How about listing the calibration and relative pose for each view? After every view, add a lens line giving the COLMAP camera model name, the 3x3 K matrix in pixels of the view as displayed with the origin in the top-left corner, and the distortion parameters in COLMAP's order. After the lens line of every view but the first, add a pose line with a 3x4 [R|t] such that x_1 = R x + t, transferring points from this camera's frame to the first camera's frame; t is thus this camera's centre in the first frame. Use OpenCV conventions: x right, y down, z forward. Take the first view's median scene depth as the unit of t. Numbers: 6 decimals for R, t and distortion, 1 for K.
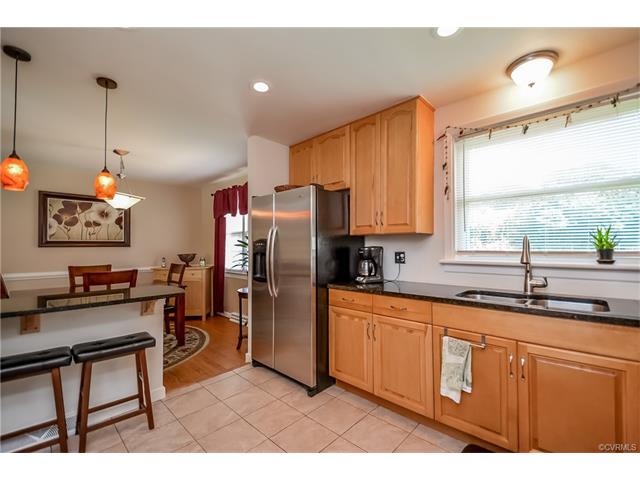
lens RADIAL K [[279.1, 0, 334.8], [0, 279.1, 248.3], [0, 0, 1]] dist [0.003630, -0.009091]
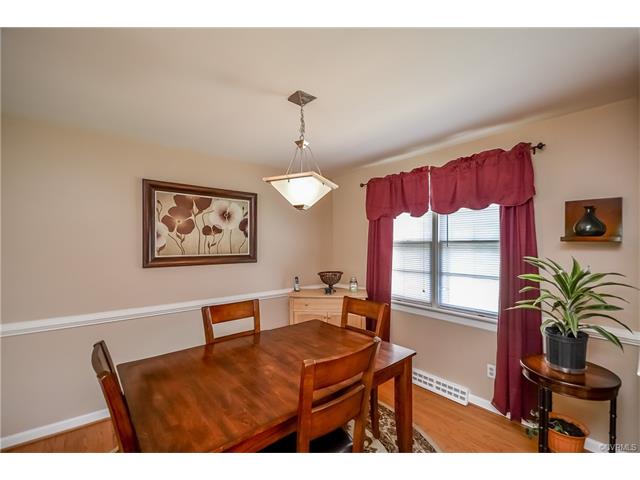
lens RADIAL K [[279.1, 0, 341.6], [0, 279.1, 248.0], [0, 0, 1]] dist [0.003630, -0.009091]
pose [[0.993224, 0.004692, -0.116118, -0.492934], [-0.003747, 0.999958, 0.008351, -0.052177], [0.116152, -0.007859, 0.993200, 0.377534]]
